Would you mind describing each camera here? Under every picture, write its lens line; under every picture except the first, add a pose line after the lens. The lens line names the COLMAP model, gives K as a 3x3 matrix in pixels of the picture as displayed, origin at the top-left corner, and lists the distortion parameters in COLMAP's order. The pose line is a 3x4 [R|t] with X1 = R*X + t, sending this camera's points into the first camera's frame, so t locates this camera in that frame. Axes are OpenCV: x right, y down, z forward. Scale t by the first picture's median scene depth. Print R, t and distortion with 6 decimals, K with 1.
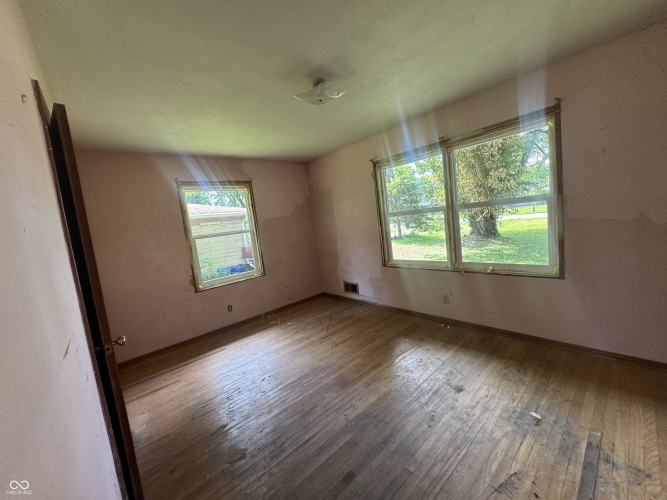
lens RADIAL K [[265.5, 0, 333.1], [0, 265.5, 247.2], [0, 0, 1]] dist [-0.000526, -0.000057]
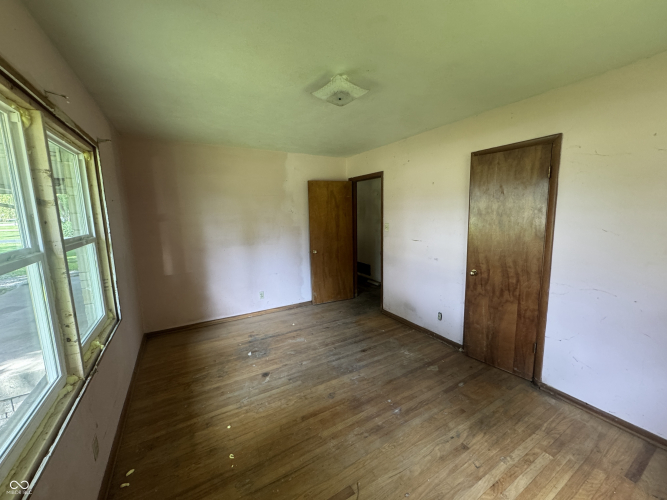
lens RADIAL K [[265.5, 0, 333.1], [0, 265.5, 247.2], [0, 0, 1]] dist [-0.000526, -0.000057]
pose [[-0.971893, 0.109719, 0.208295, -0.148878], [0.153952, 0.965565, 0.209721, -0.239734], [-0.178112, 0.235893, -0.955317, 1.830596]]
